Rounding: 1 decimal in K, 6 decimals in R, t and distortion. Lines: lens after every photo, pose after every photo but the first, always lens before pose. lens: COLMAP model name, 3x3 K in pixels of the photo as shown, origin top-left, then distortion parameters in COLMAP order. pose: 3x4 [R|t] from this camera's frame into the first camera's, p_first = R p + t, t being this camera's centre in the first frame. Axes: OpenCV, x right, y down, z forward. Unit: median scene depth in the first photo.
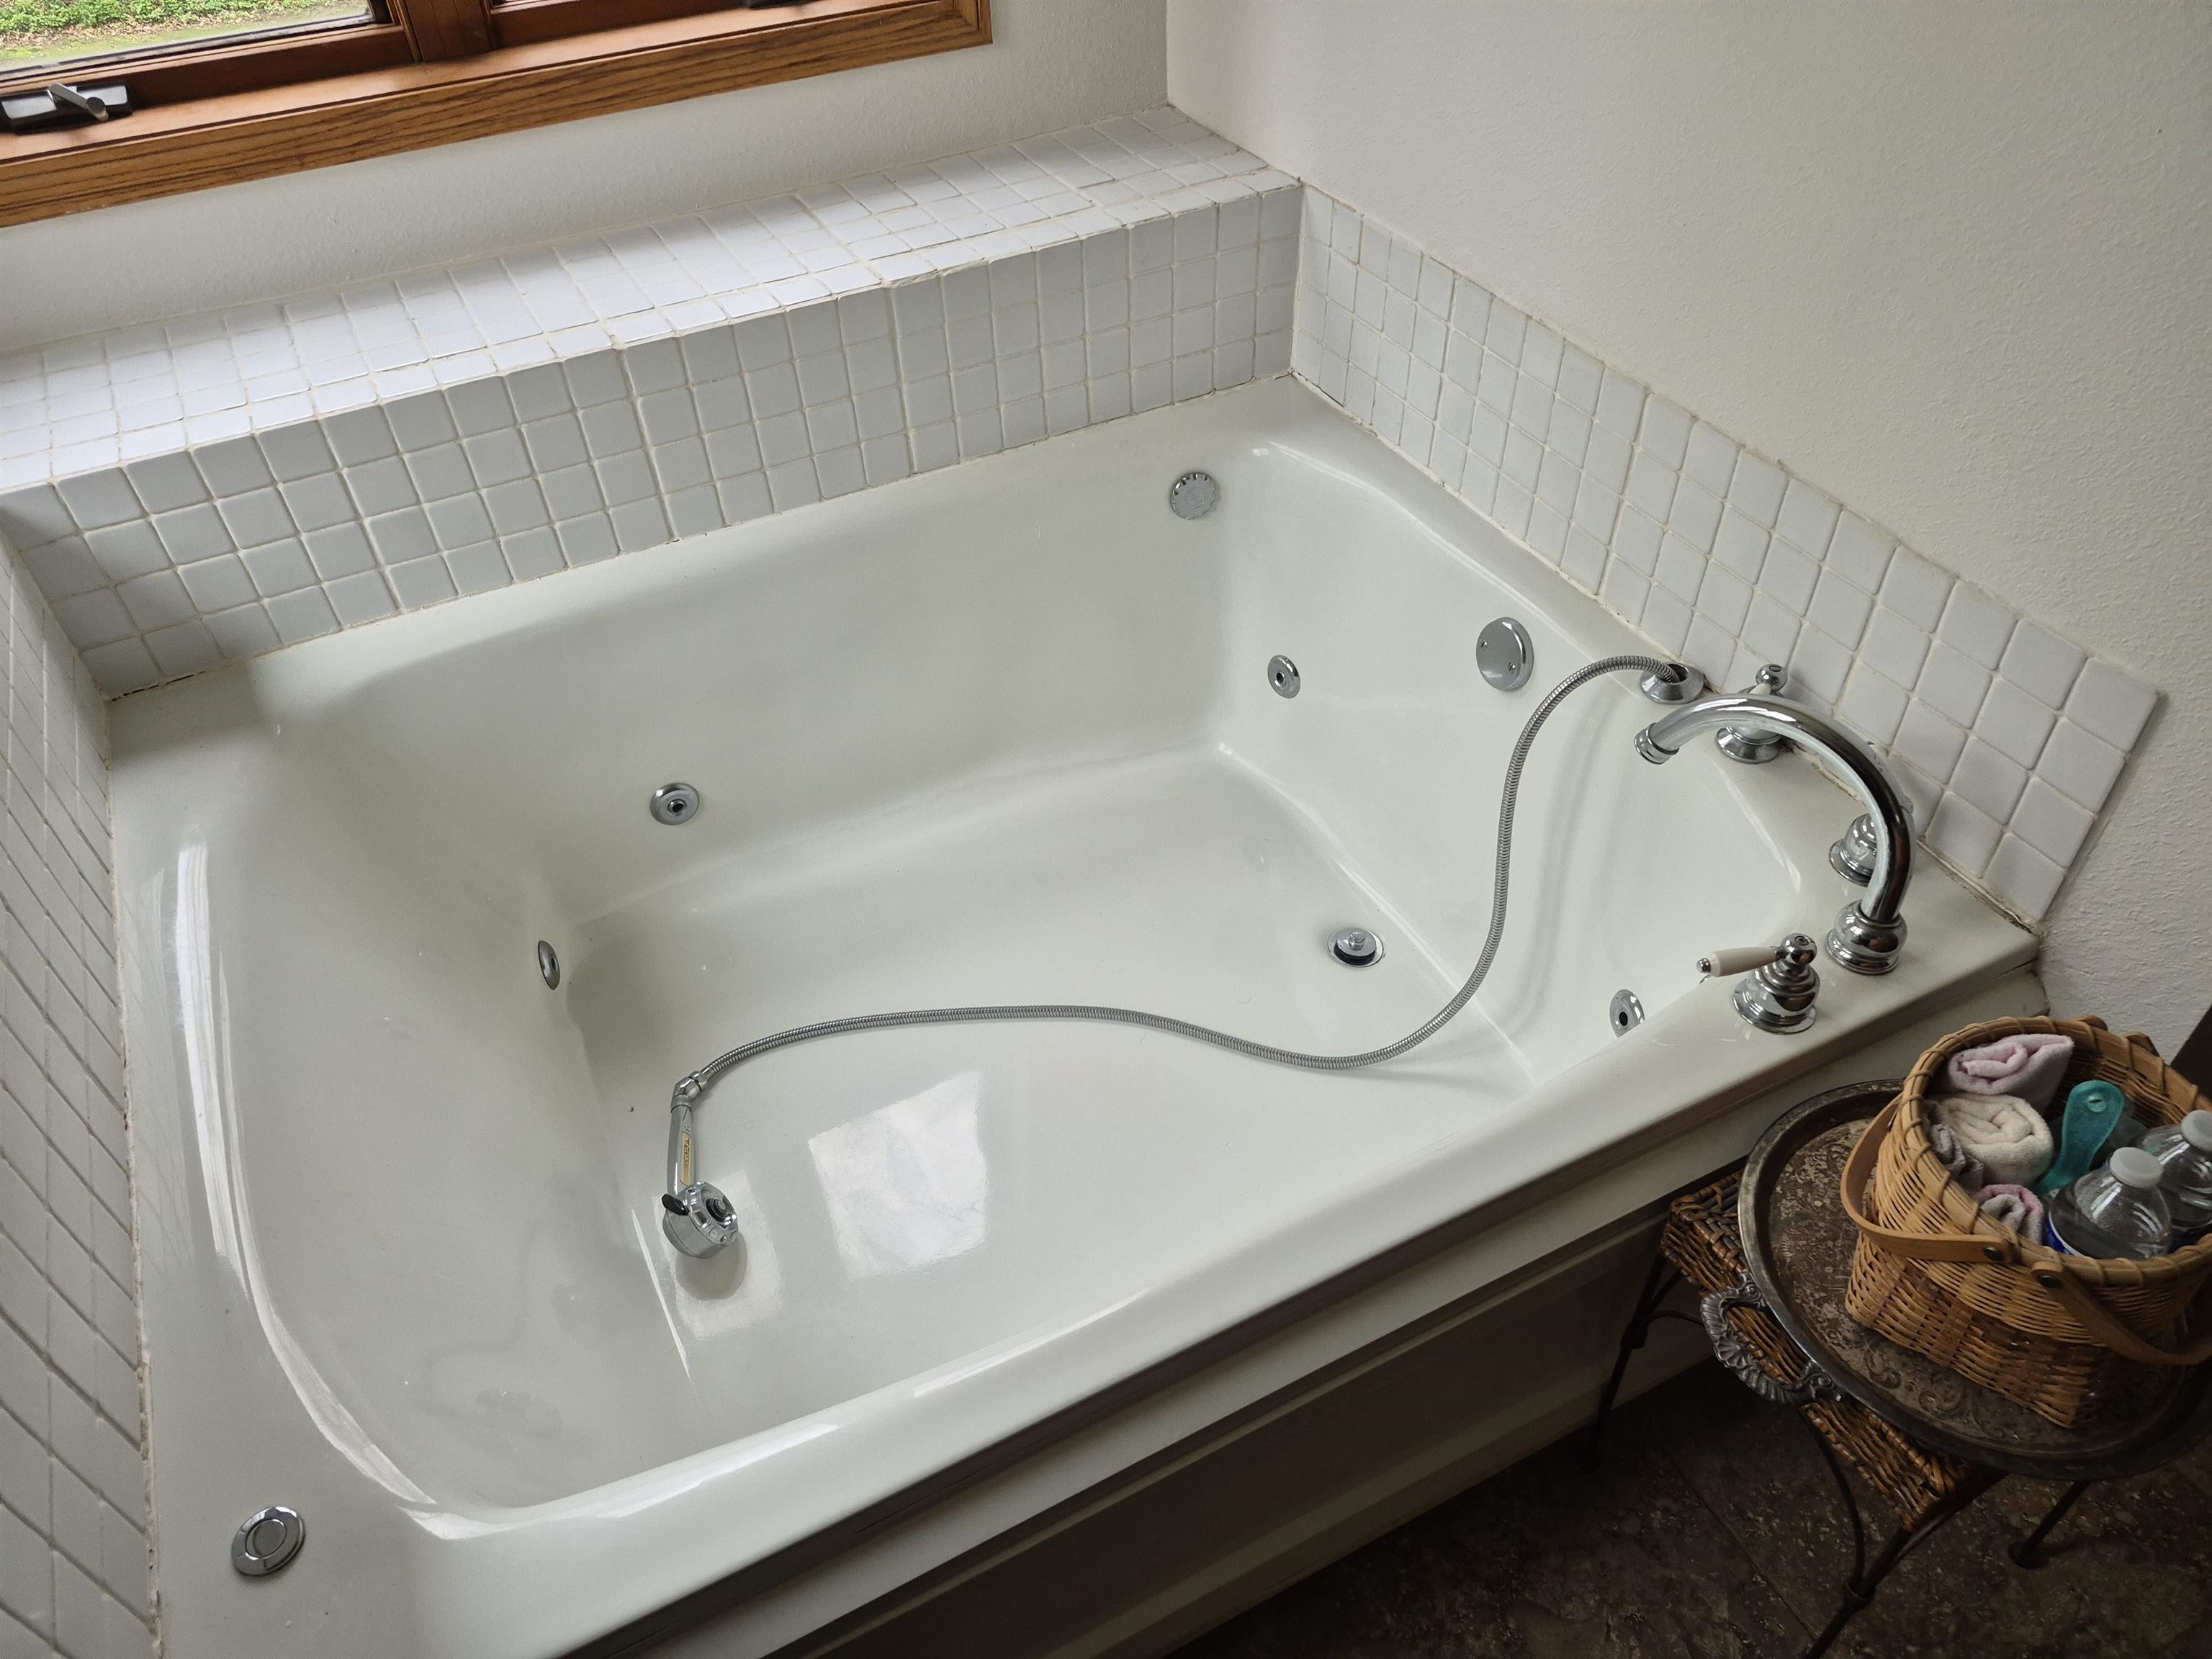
lens RADIAL K [[1509.1, 0, 1102.5], [0, 1509.1, 842.7], [0, 0, 1]] dist [0.044644, -0.030428]
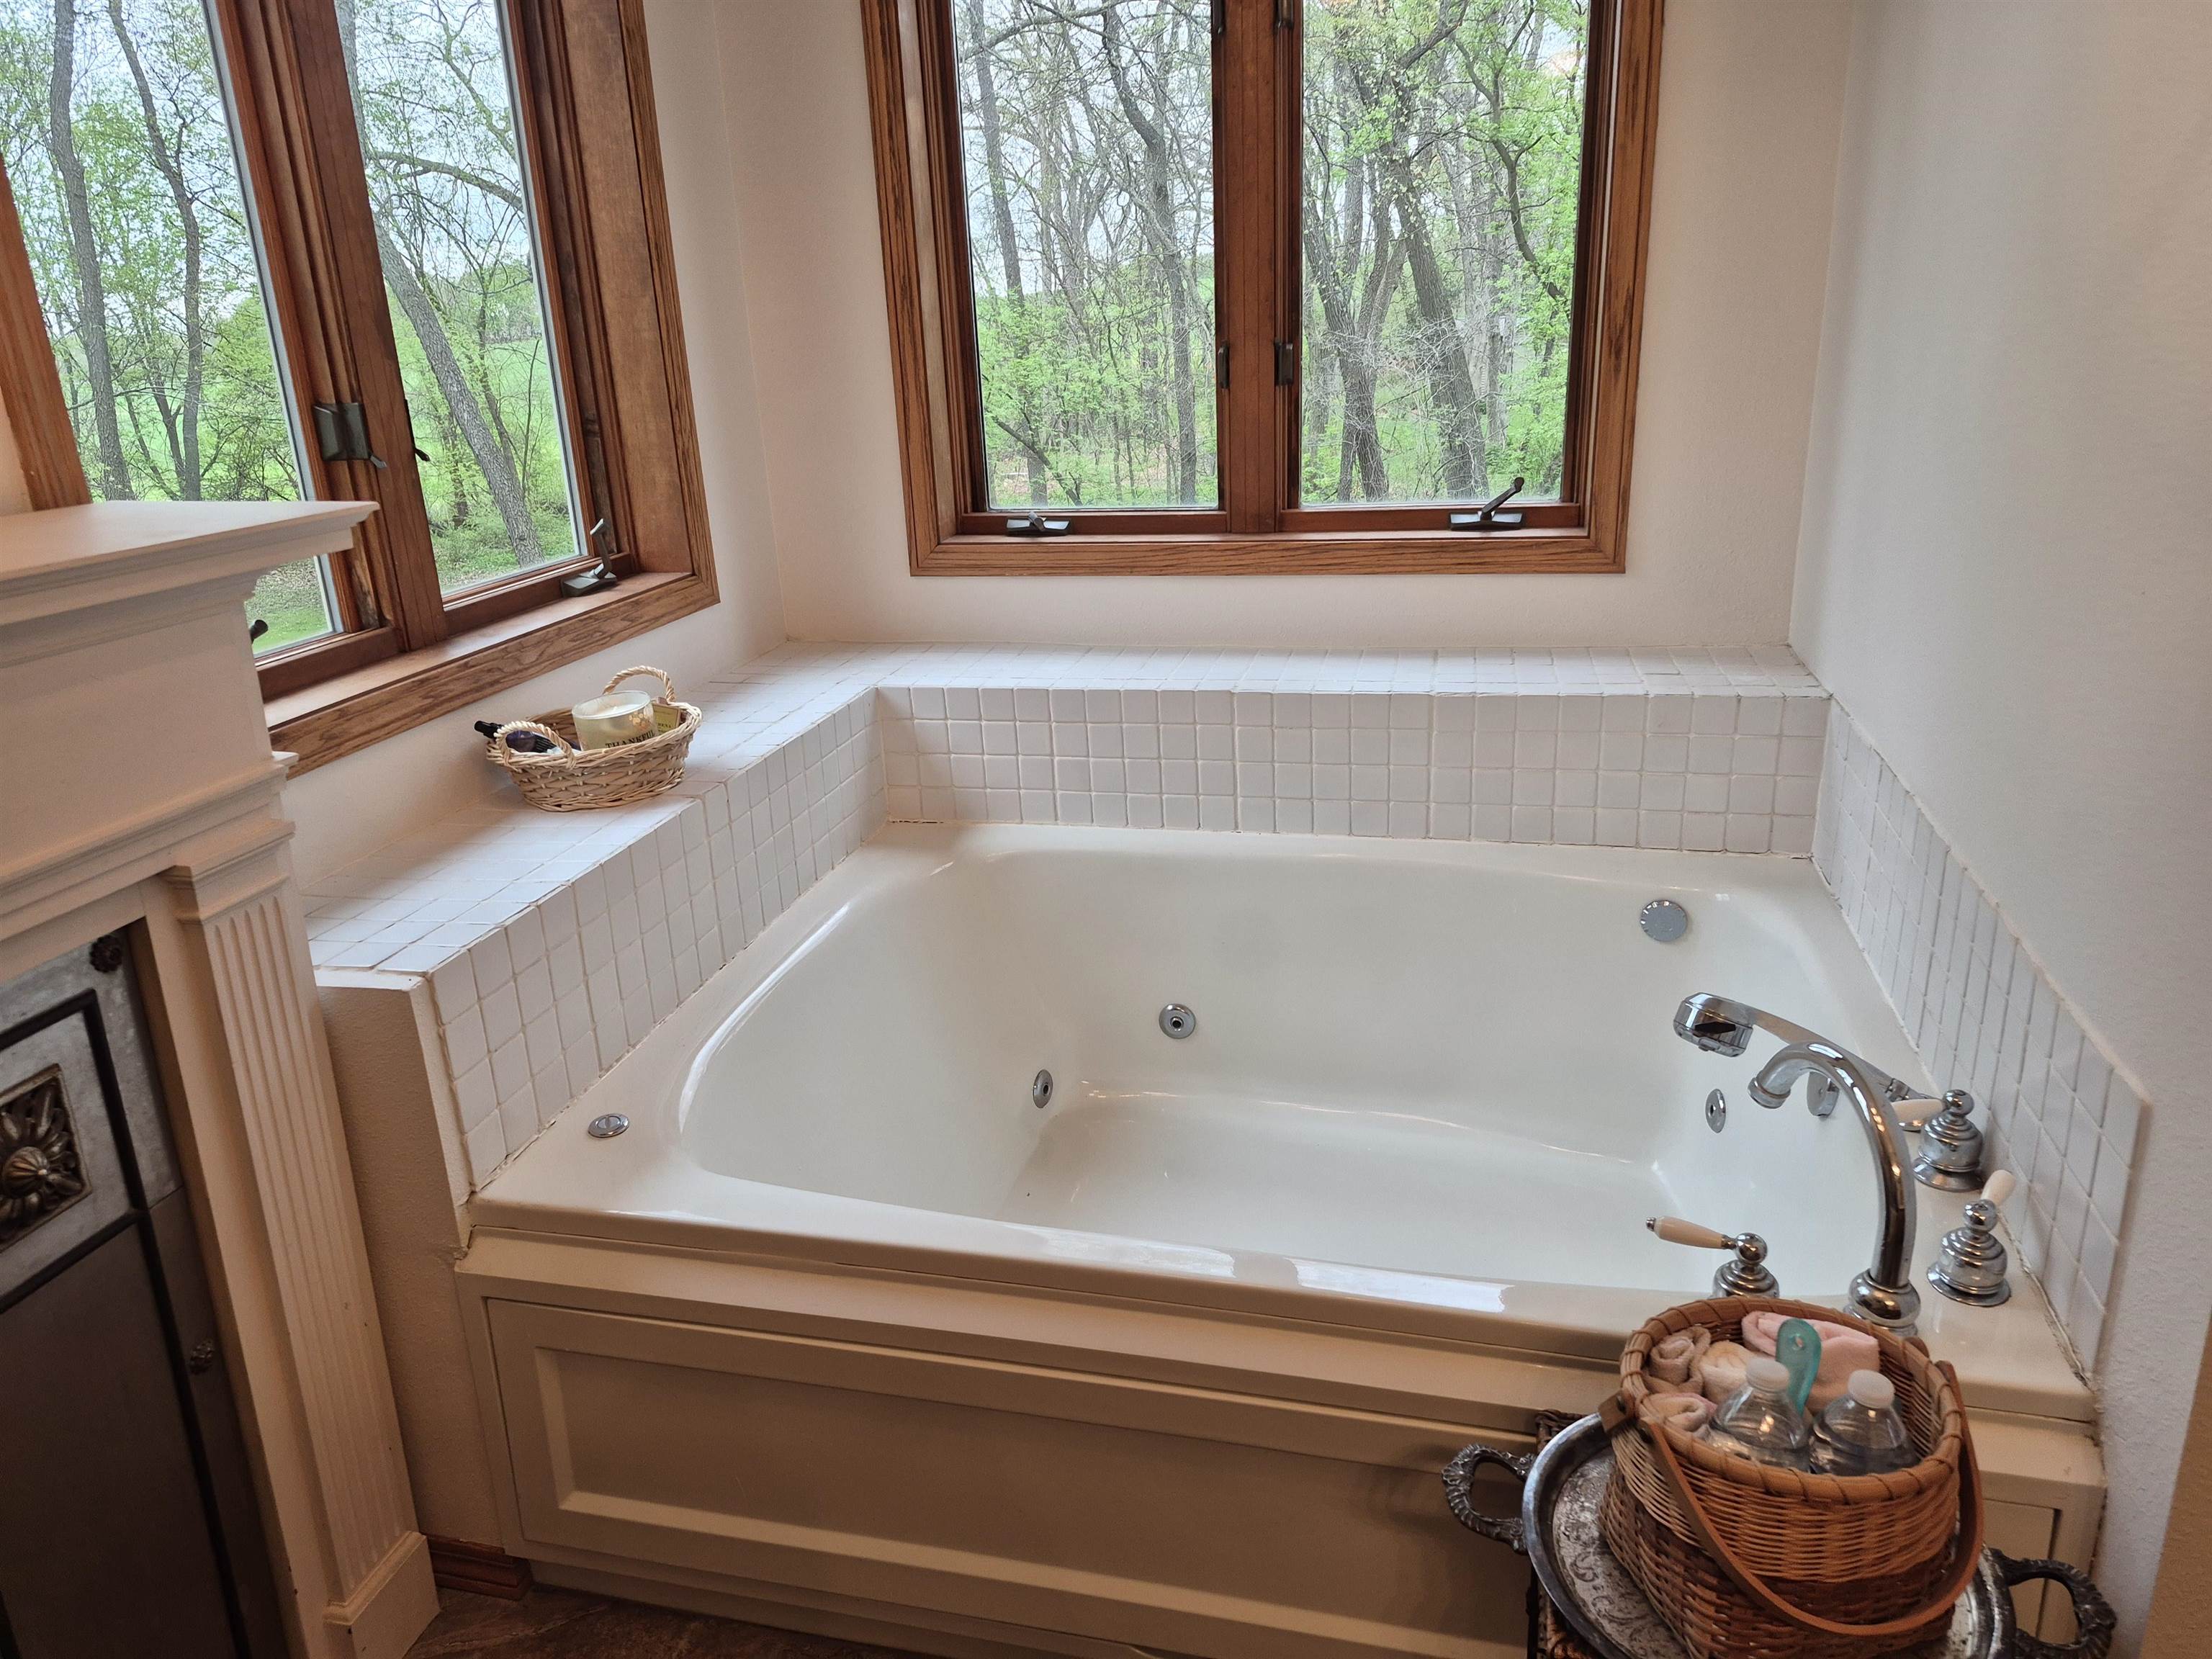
lens RADIAL K [[1509.1, 0, 1092.1], [0, 1509.1, 814.1], [0, 0, 1]] dist [0.044644, -0.030428]
pose [[0.754494, 0.206801, -0.622873, 0.502248], [-0.432345, 0.870644, -0.234641, 0.179705], [0.493777, 0.446331, 0.746306, -0.113695]]
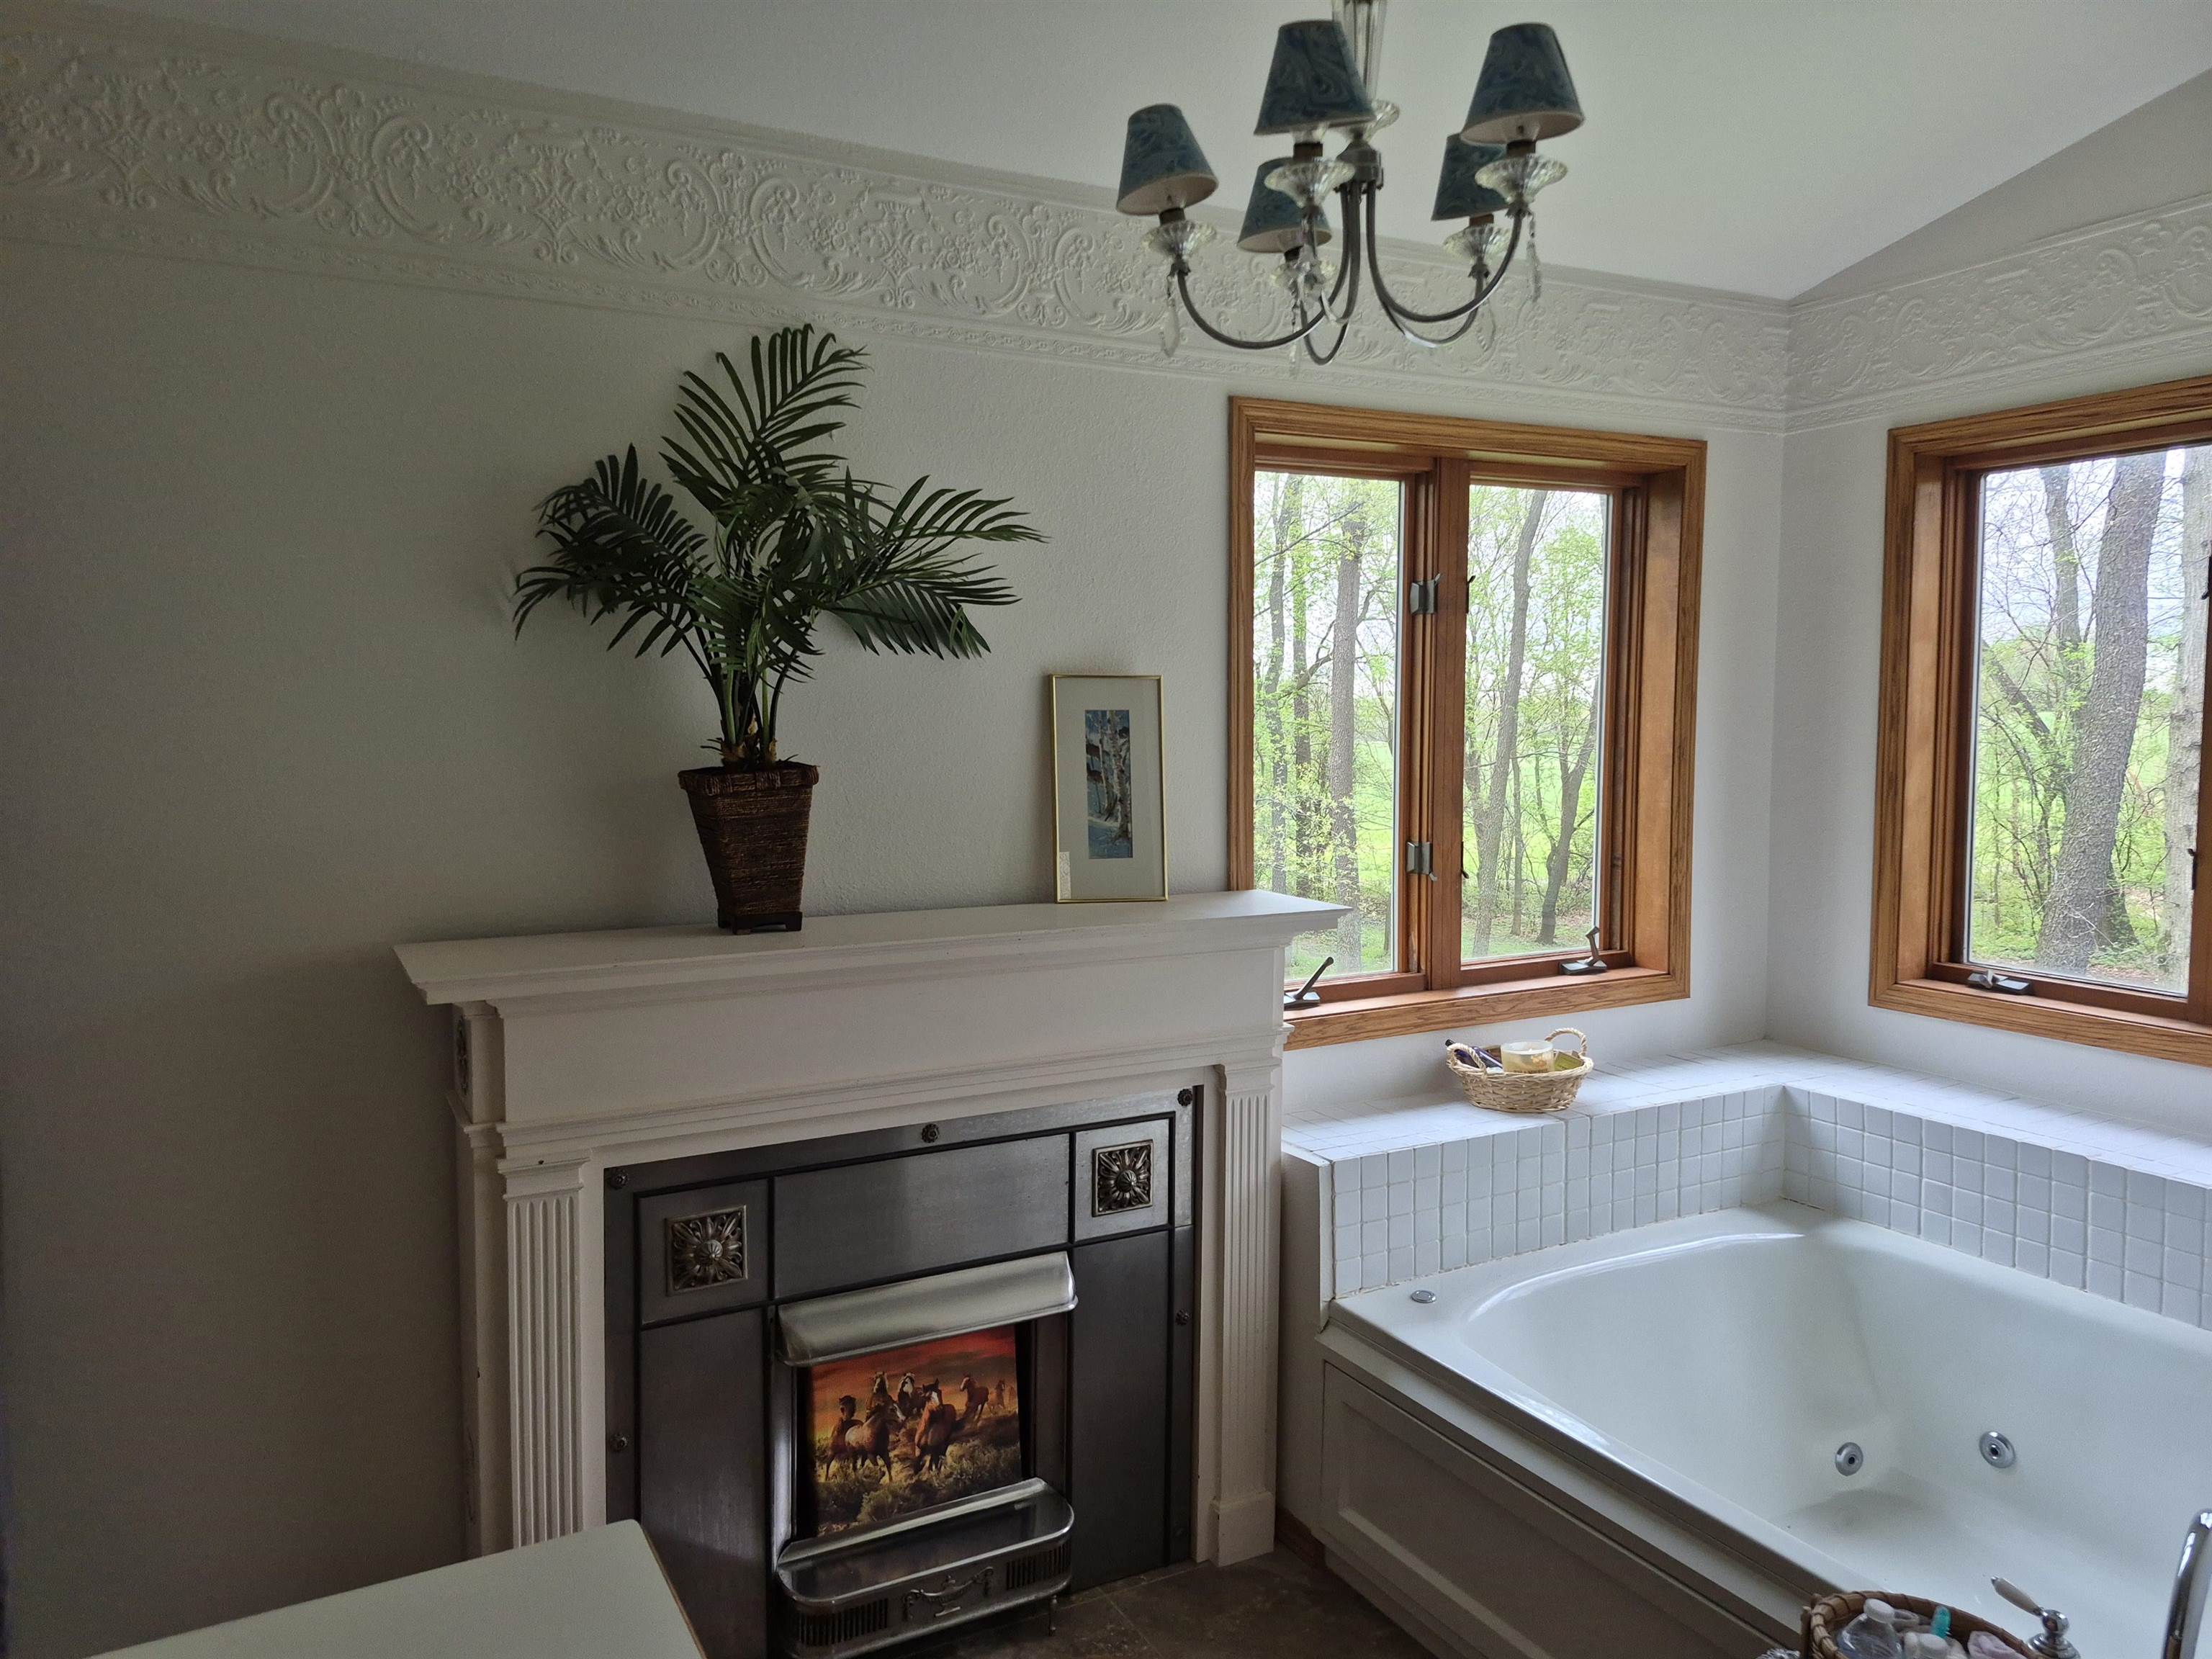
lens RADIAL K [[1570.6, 0, 1103.6], [0, 1570.6, 850.7], [0, 0, 1]] dist [0.025599, 0.003413]
pose [[0.020714, 0.122634, -0.992236, 1.258239], [-0.678280, 0.730845, 0.076168, 0.021497], [0.734512, 0.671436, 0.098318, -0.160316]]
